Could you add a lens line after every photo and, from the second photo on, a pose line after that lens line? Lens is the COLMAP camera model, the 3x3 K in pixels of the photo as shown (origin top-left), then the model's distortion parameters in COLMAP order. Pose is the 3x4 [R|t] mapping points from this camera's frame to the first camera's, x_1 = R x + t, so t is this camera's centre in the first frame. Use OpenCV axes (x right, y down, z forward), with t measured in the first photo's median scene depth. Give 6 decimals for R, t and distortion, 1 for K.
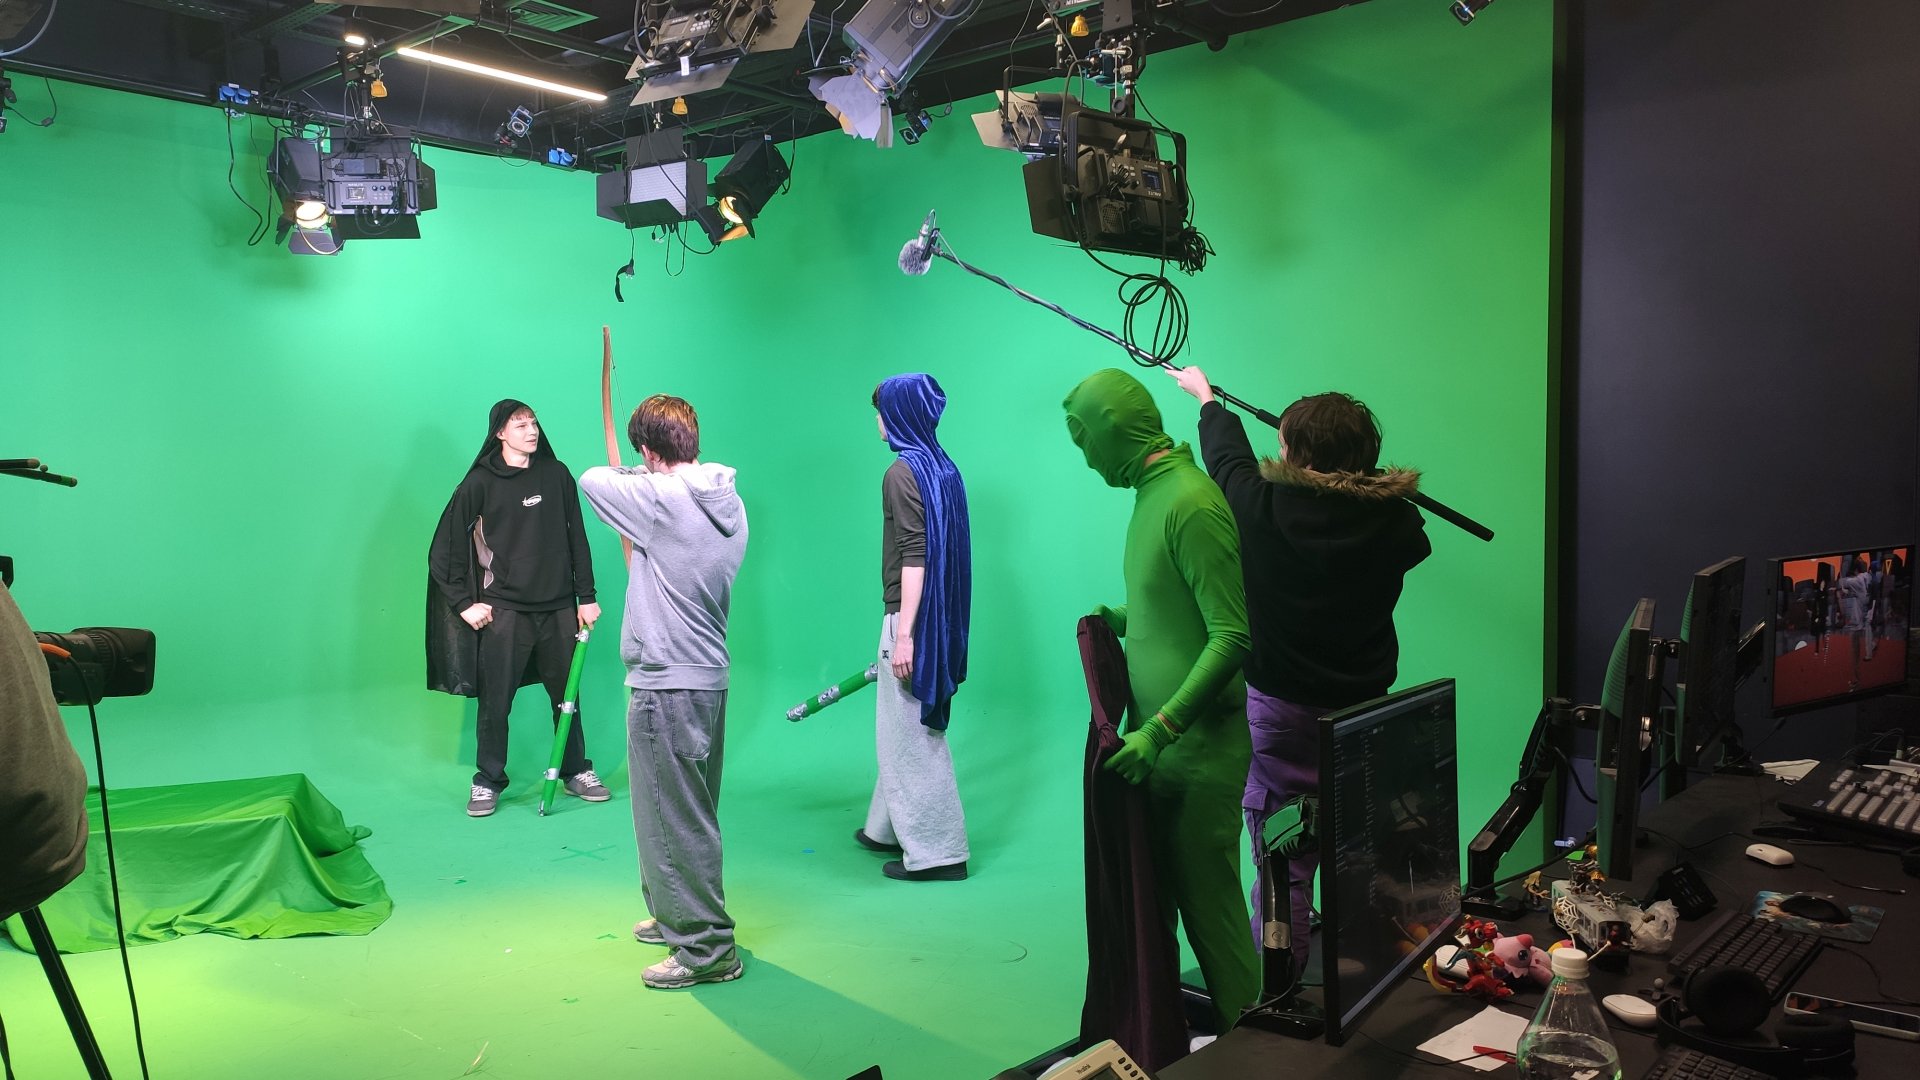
lens RADIAL K [[1450.8, 0, 962.0], [0, 1450.8, 529.5], [0, 0, 1]] dist [0.027693, 0.000284]
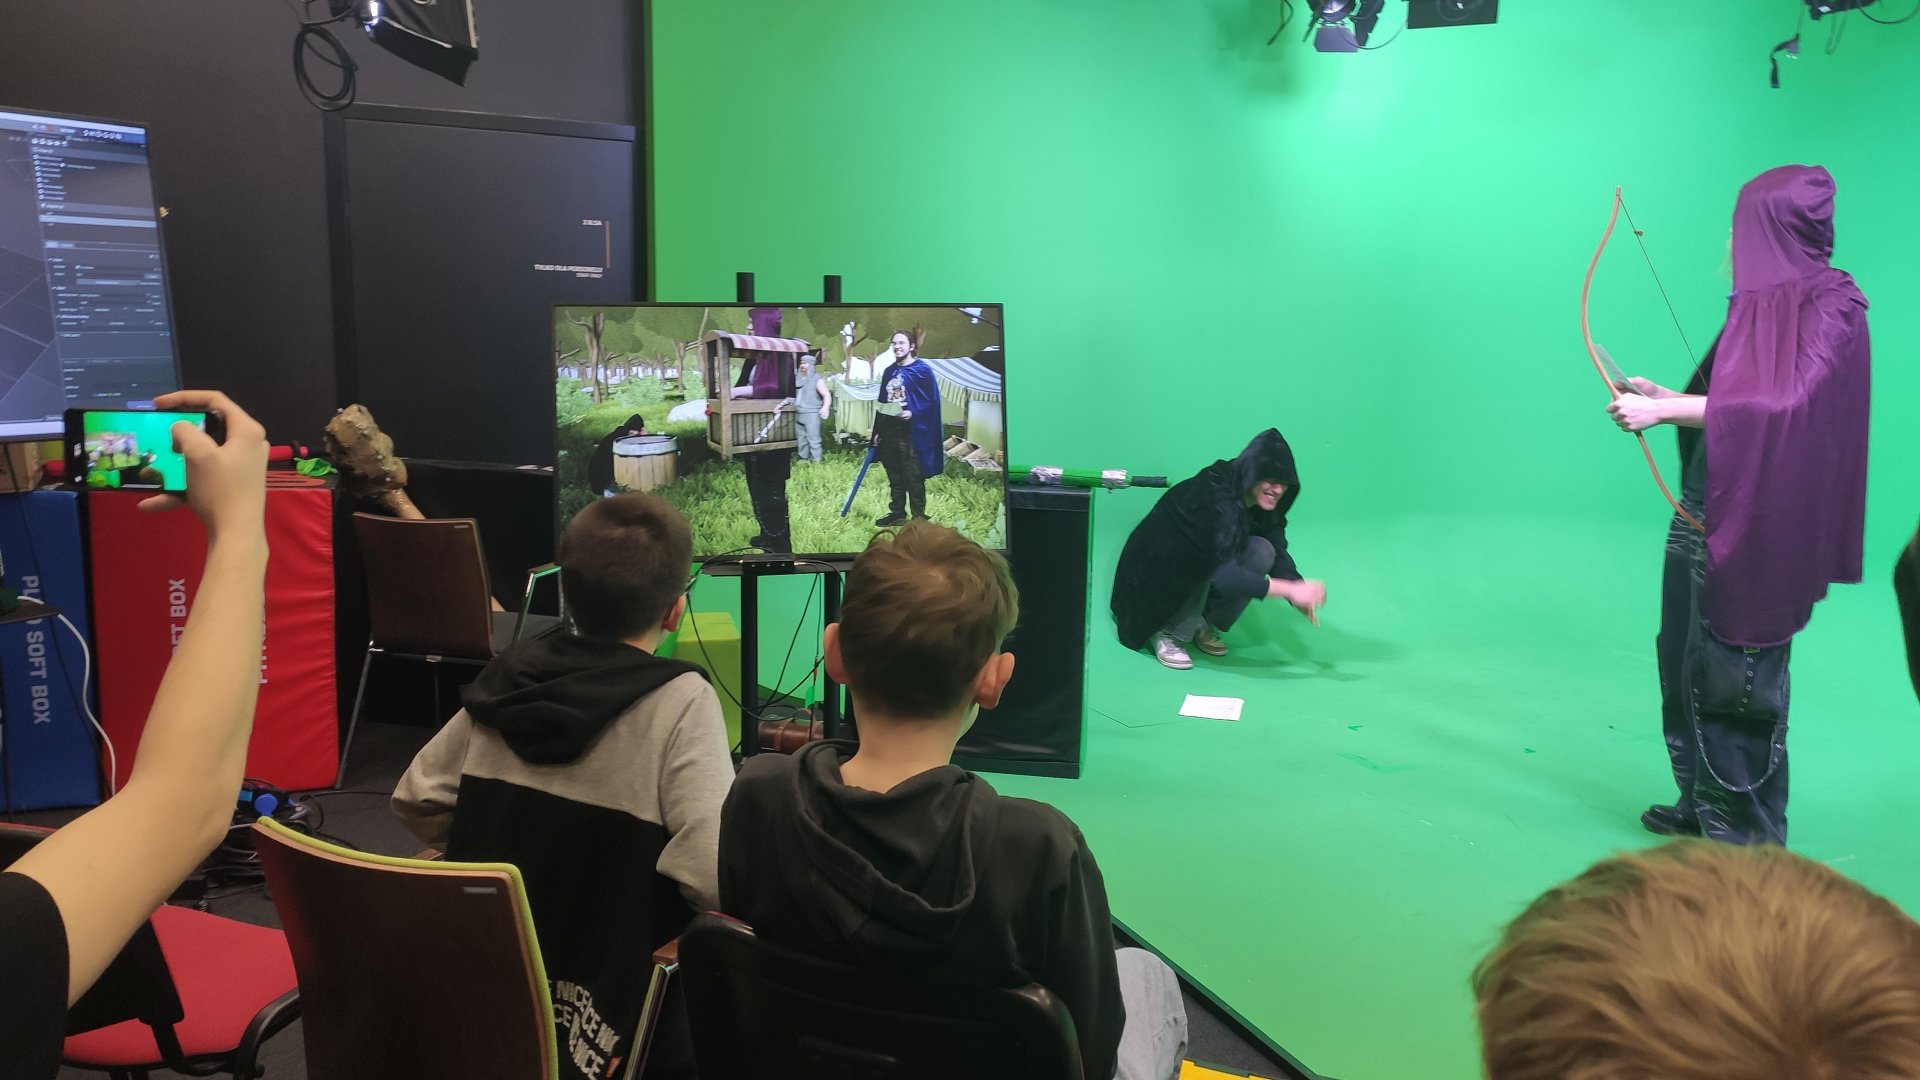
lens RADIAL K [[1425.1, 0, 968.0], [0, 1425.1, 544.9], [0, 0, 1]] dist [0.051208, -0.068802]
pose [[0.921232, 0.088505, -0.378811, -0.318201], [-0.039872, 0.990129, 0.134368, 0.008583], [0.386964, -0.108680, 0.915668, 0.049665]]
